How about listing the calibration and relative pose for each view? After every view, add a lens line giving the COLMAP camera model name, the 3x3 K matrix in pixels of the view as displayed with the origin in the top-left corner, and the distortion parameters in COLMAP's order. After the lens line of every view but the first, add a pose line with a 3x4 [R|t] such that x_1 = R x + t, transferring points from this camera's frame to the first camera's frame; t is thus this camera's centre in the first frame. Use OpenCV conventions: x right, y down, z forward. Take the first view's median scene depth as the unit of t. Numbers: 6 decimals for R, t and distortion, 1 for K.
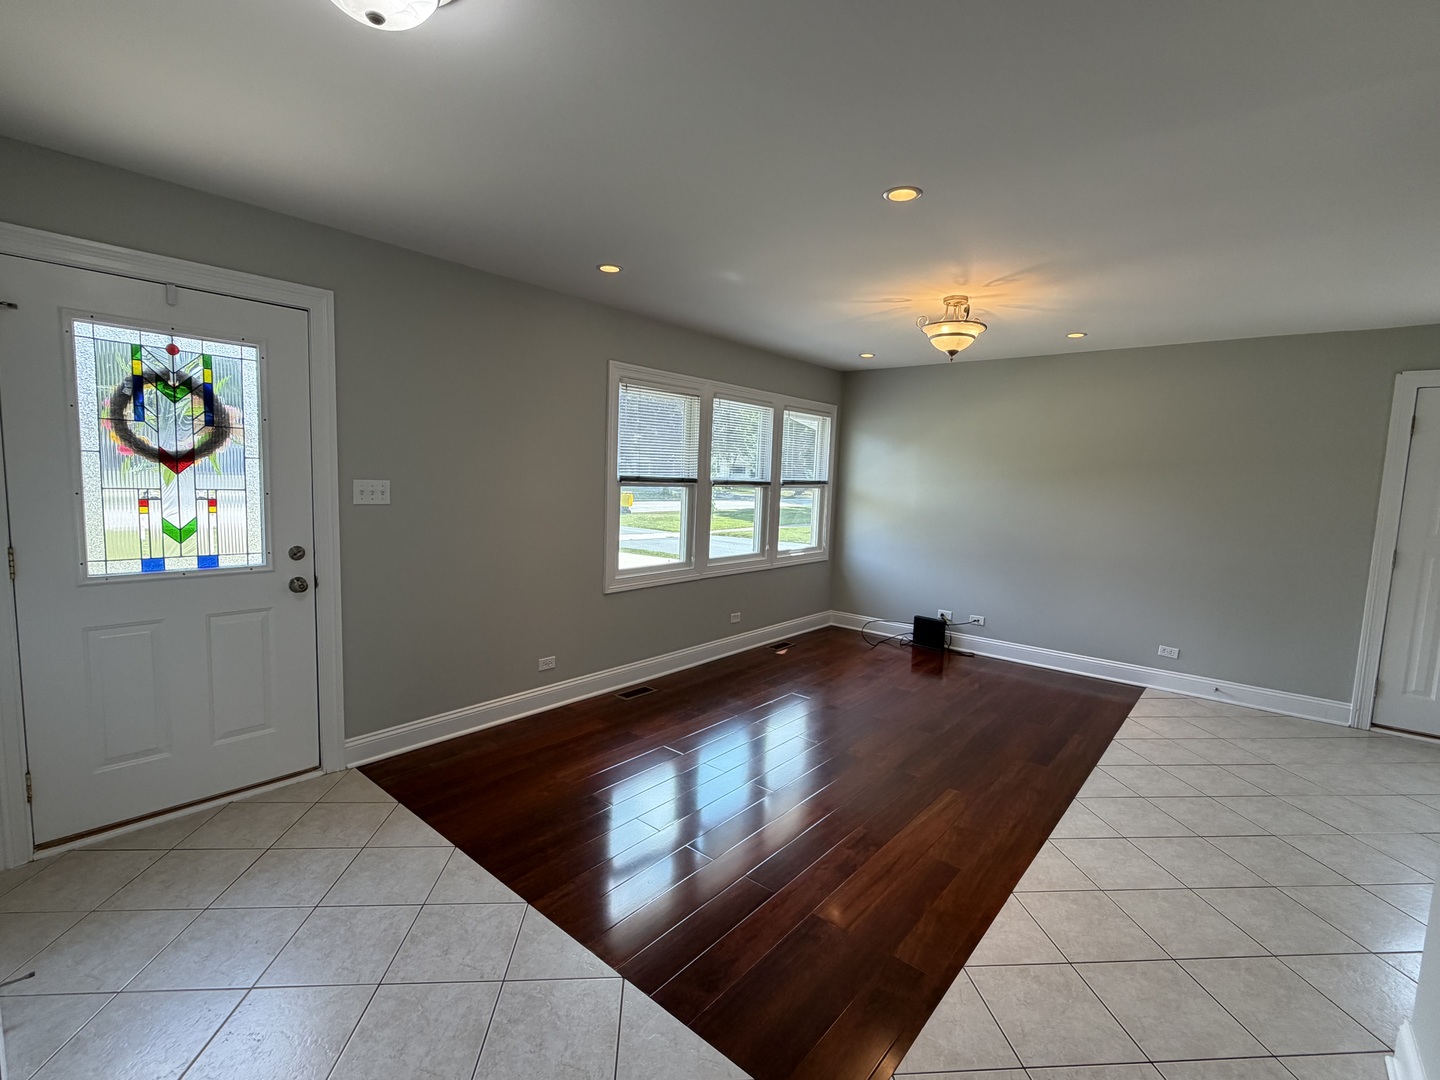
lens RADIAL K [[657.2, 0, 720.0], [0, 657.2, 540.0], [0, 0, 1]] dist [-0.000597, 0.000069]
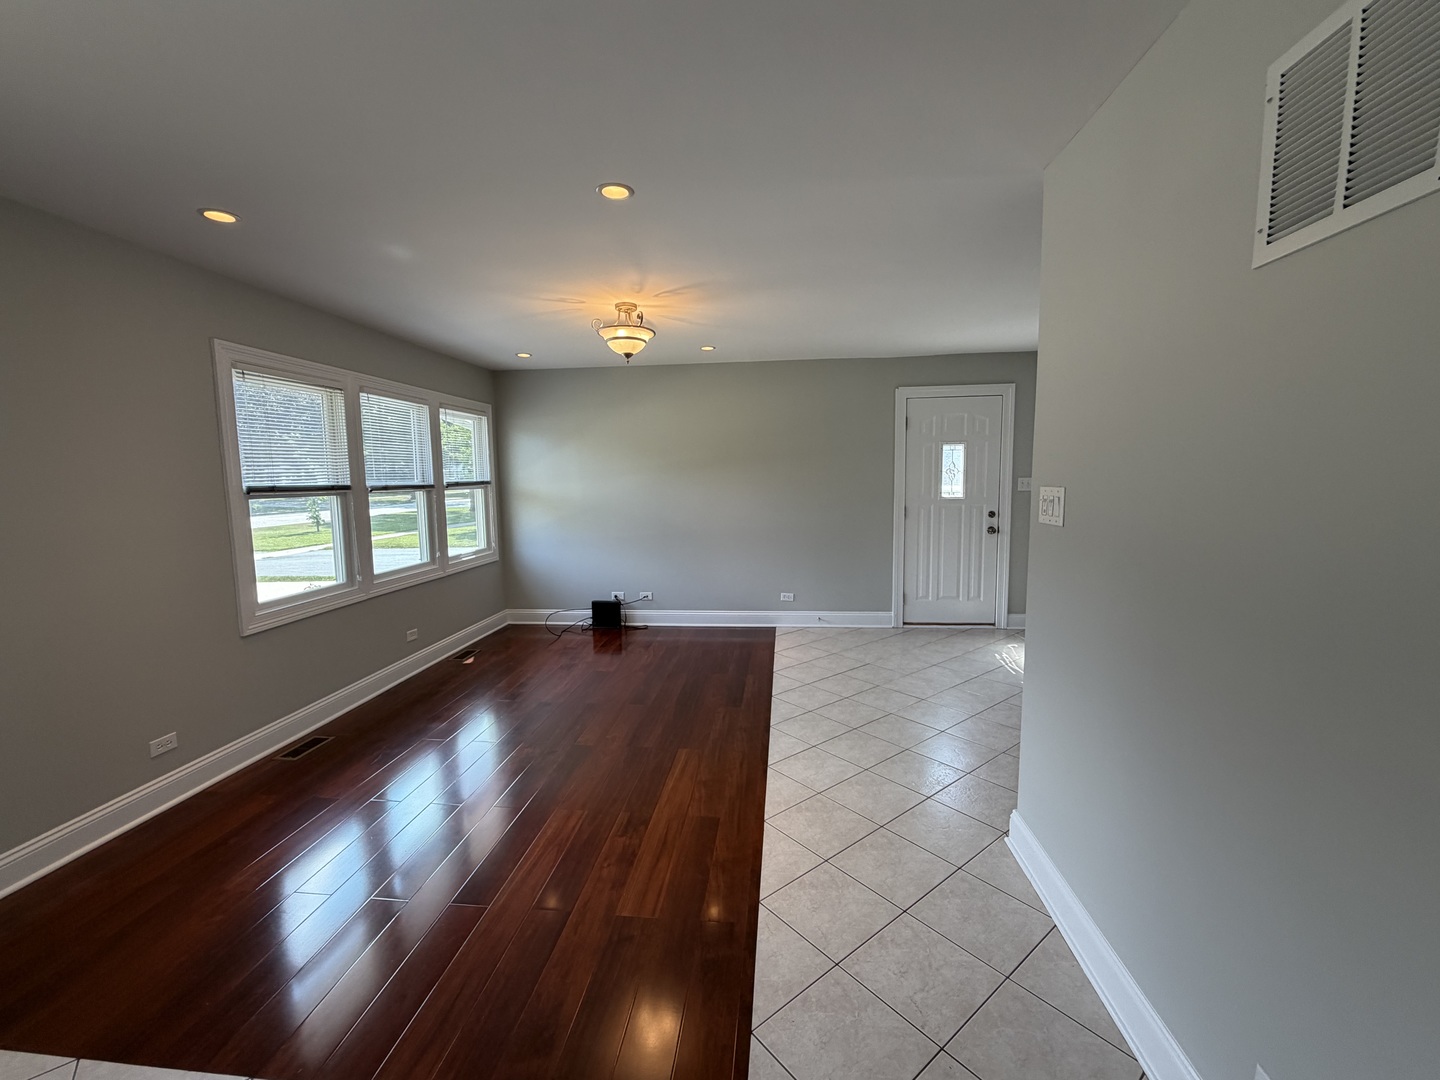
lens RADIAL K [[602.9, 0, 720.0], [0, 602.9, 540.0], [0, 0, 1]] dist [-0.000003, -0.000392]
pose [[0.828088, -0.106022, 0.550481, -0.080024], [0.099588, 0.994156, 0.041664, -0.006189], [-0.551682, 0.020320, 0.833807, 0.071371]]
